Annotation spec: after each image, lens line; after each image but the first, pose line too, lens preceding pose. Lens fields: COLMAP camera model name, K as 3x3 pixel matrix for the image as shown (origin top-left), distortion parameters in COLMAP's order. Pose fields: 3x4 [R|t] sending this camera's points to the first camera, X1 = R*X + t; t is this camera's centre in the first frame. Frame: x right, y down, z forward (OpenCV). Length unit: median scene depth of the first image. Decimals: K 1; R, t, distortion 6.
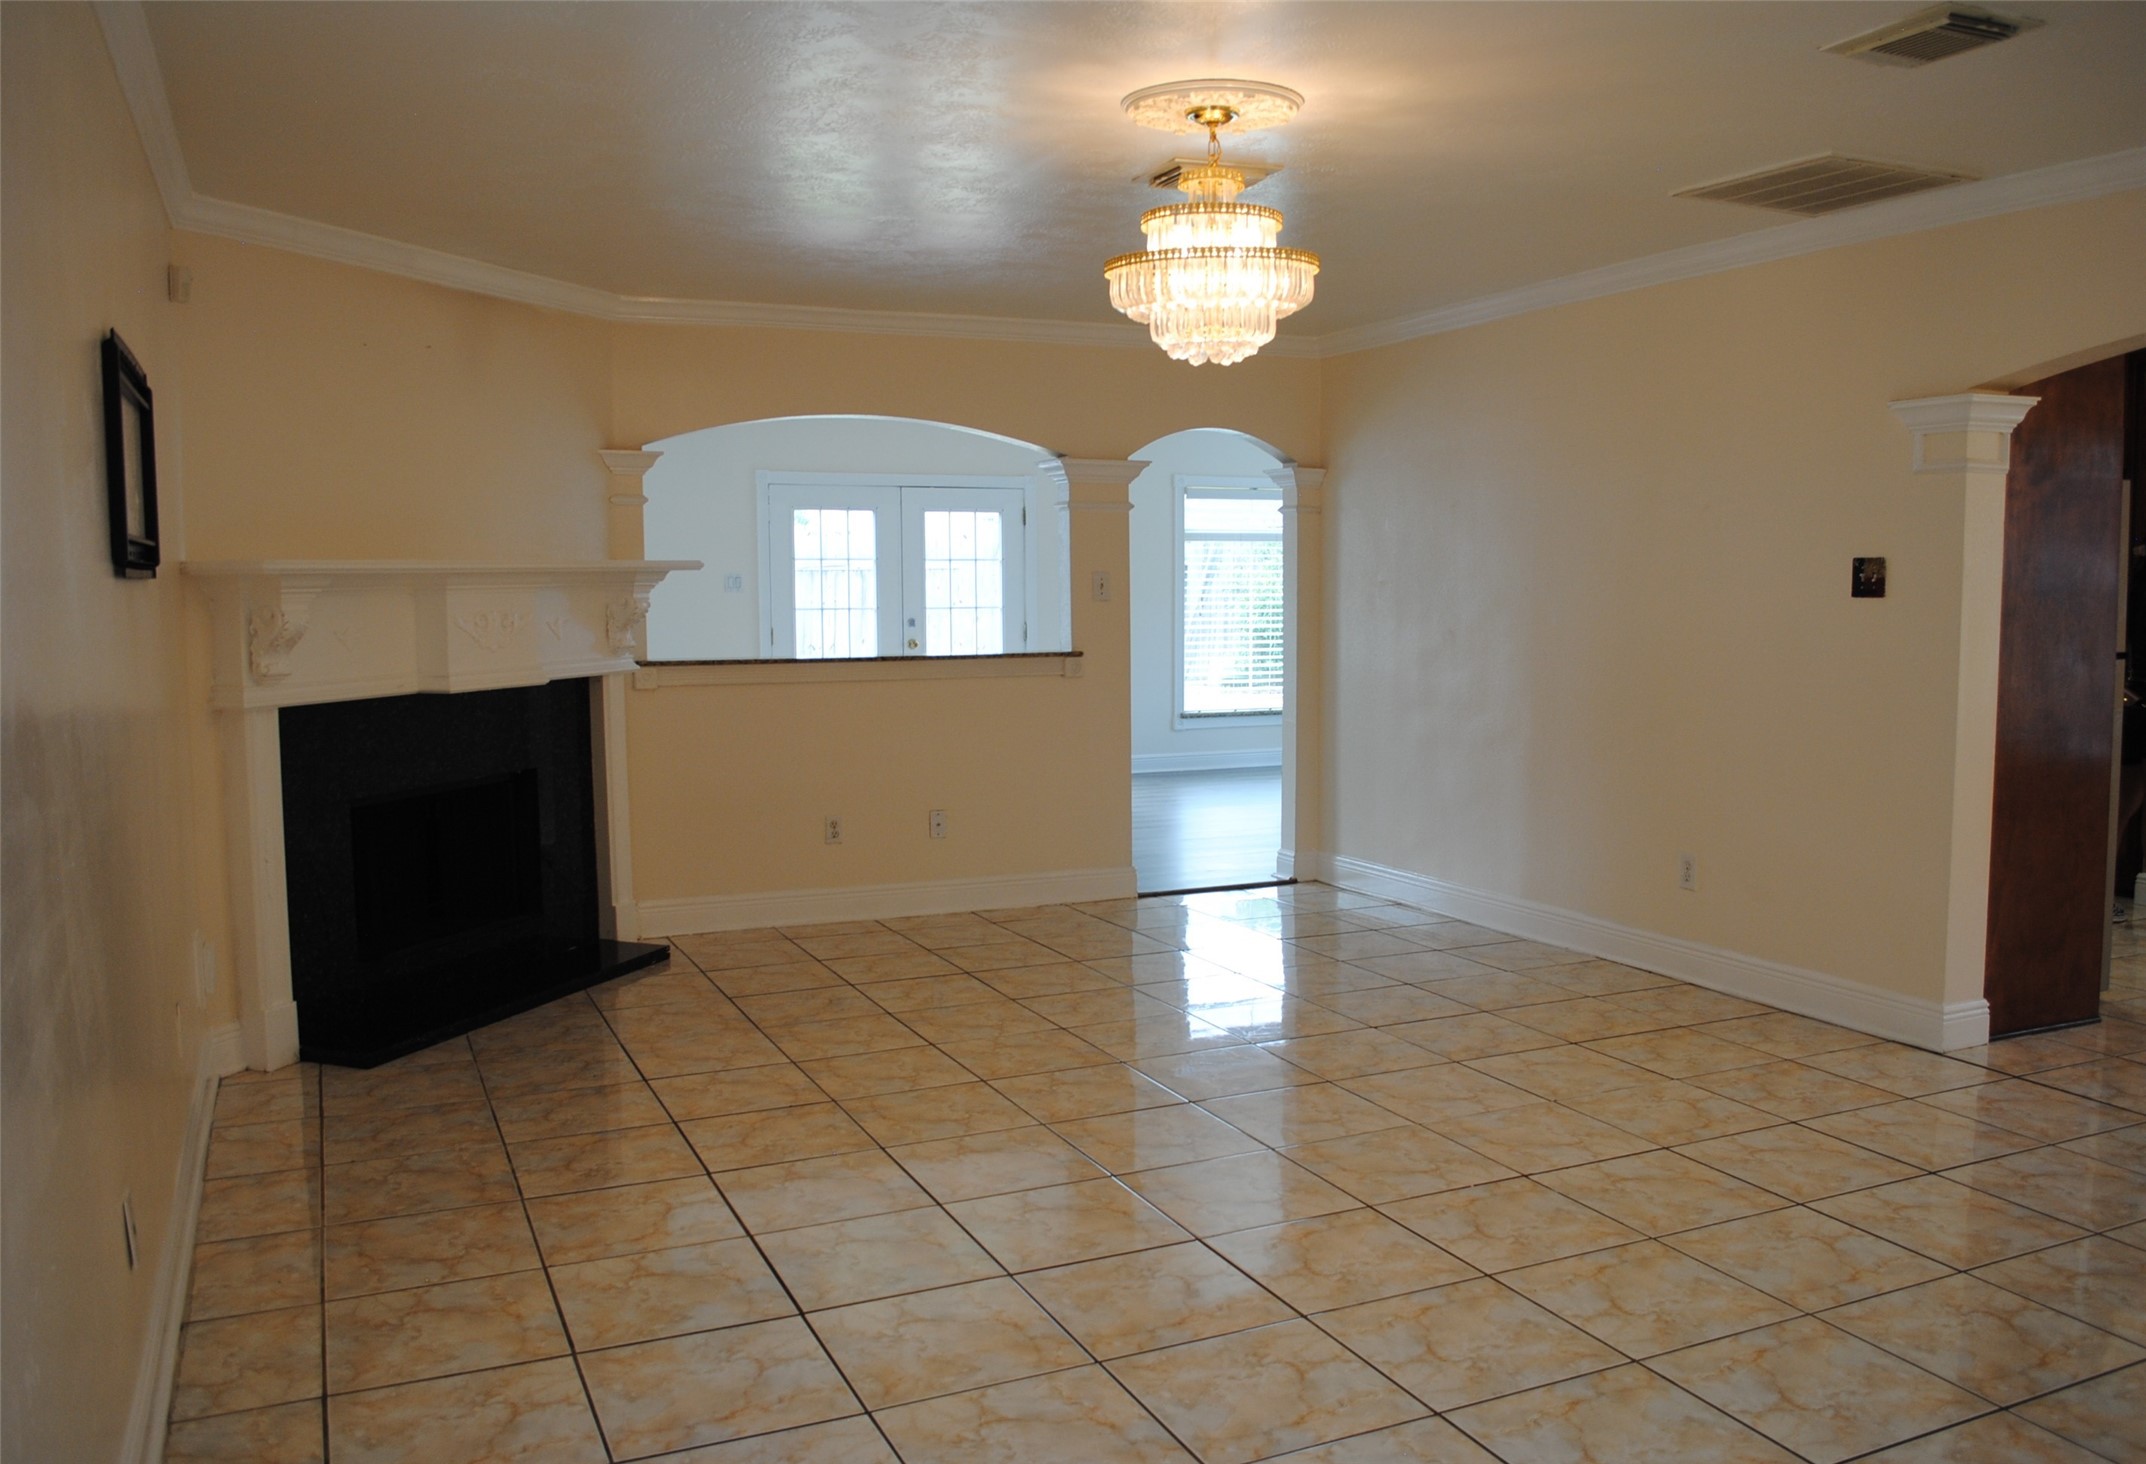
lens RADIAL K [[1717.6, 0, 1076.8], [0, 1717.6, 731.1], [0, 0, 1]] dist [-0.084124, 0.012077]
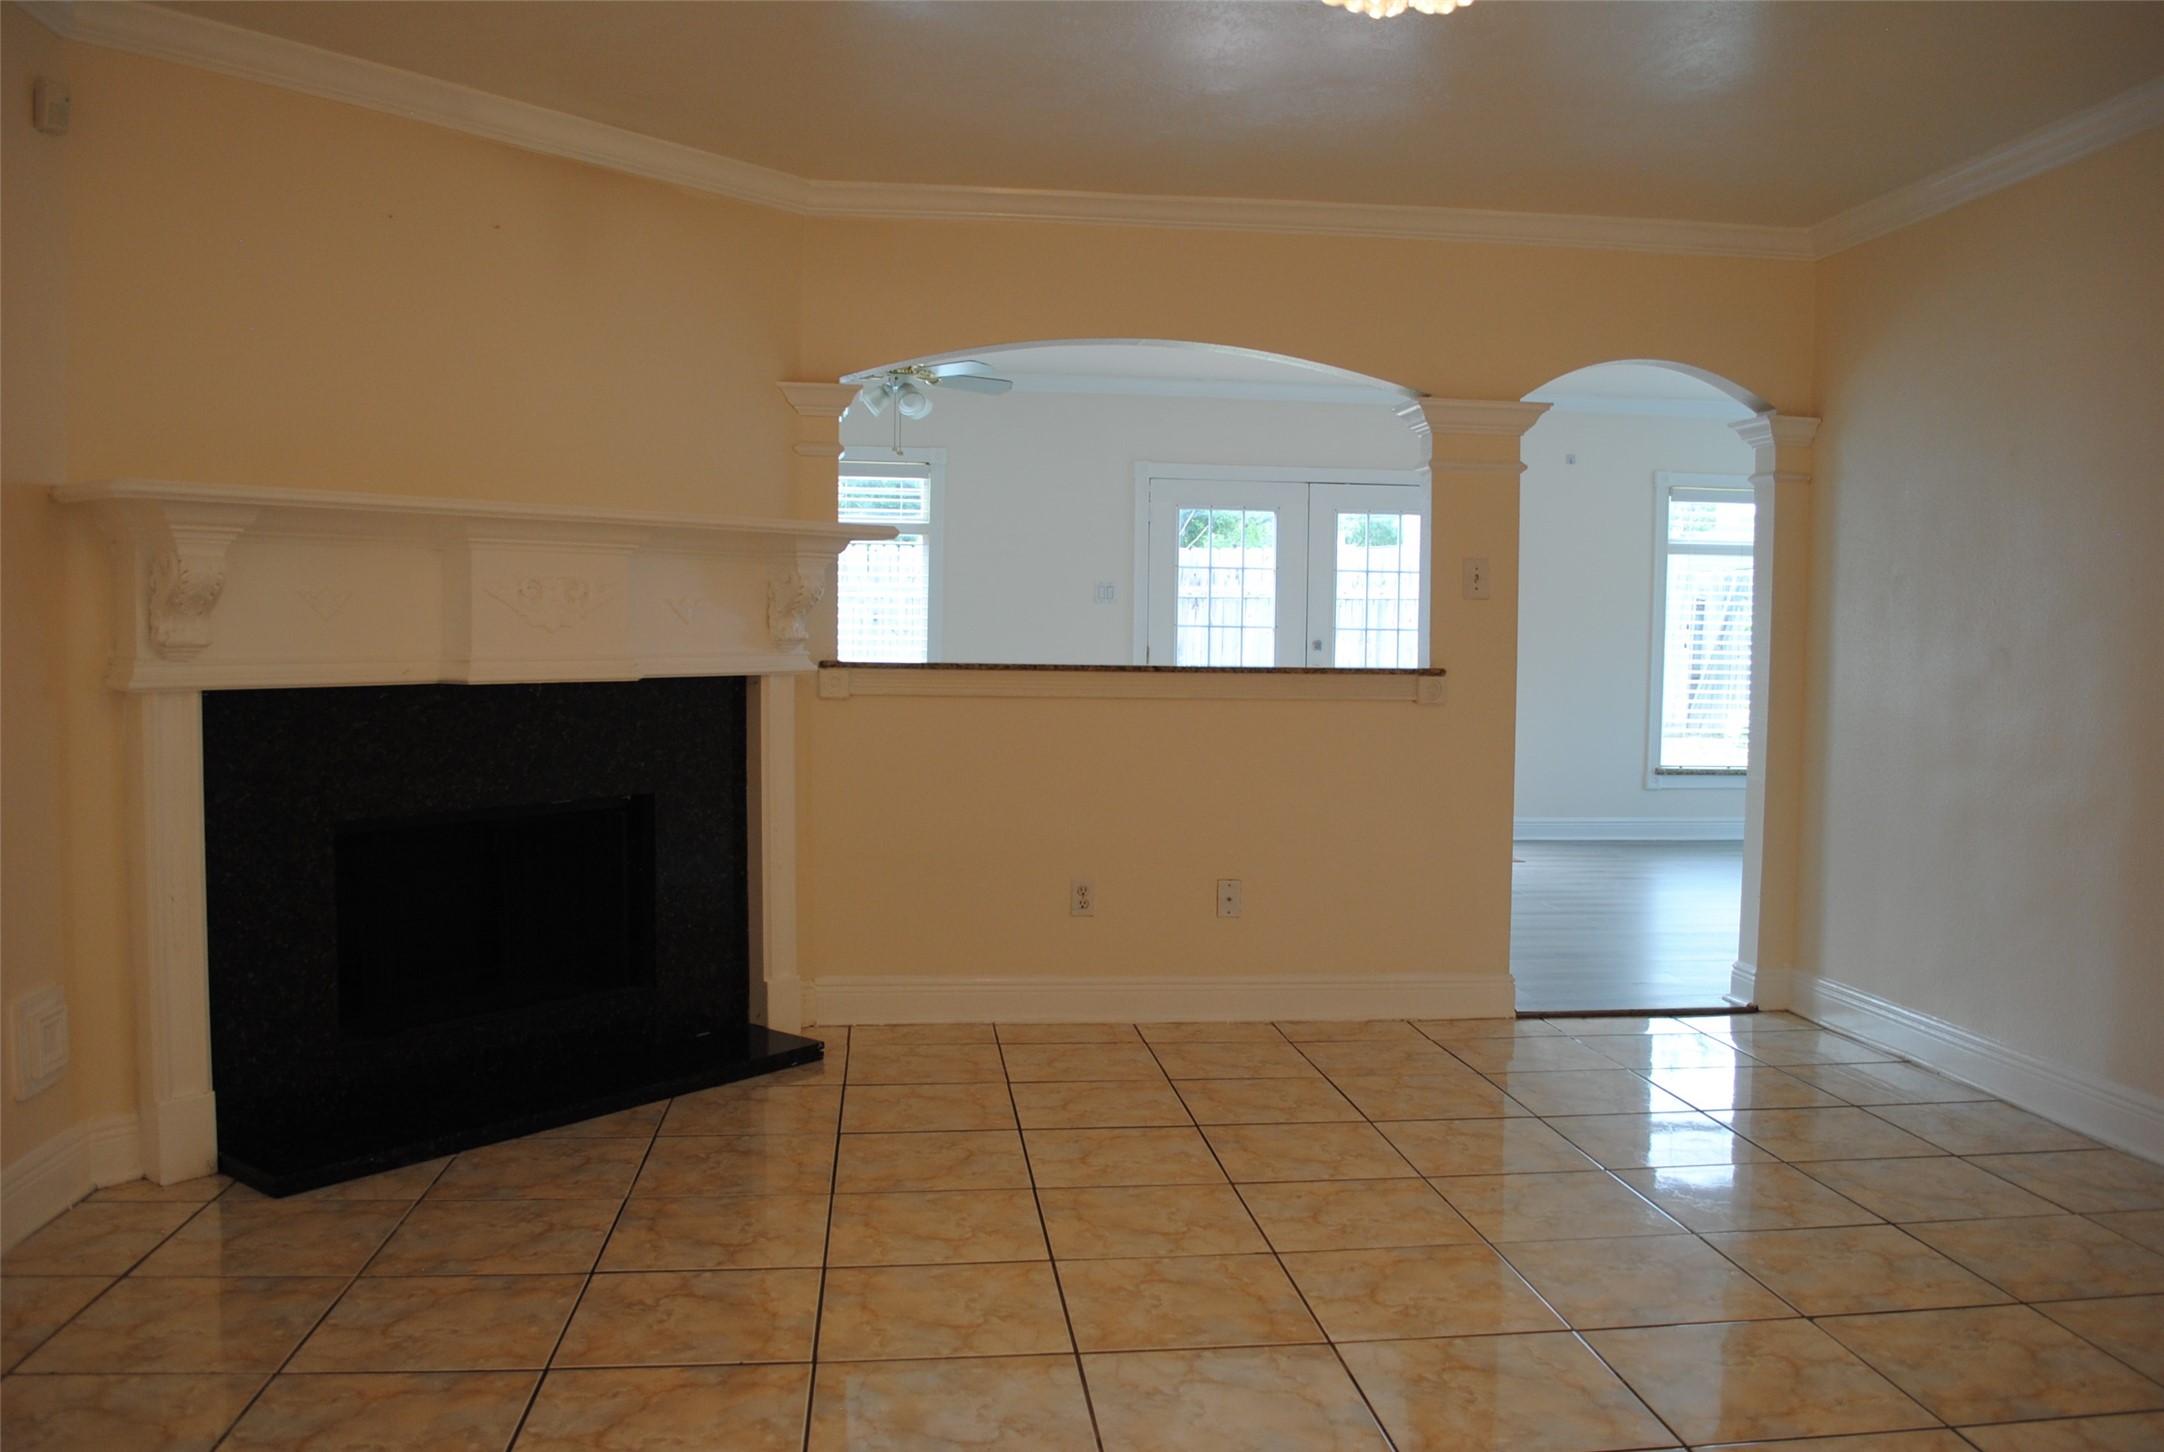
lens RADIAL K [[1712.1, 0, 1075.2], [0, 1712.1, 729.4], [0, 0, 1]] dist [-0.082892, 0.013126]
pose [[0.951728, 0.036356, -0.304782, 0.082832], [-0.044929, 0.998766, -0.021159, 0.000788], [0.303636, 0.033831, 0.952187, 0.311750]]
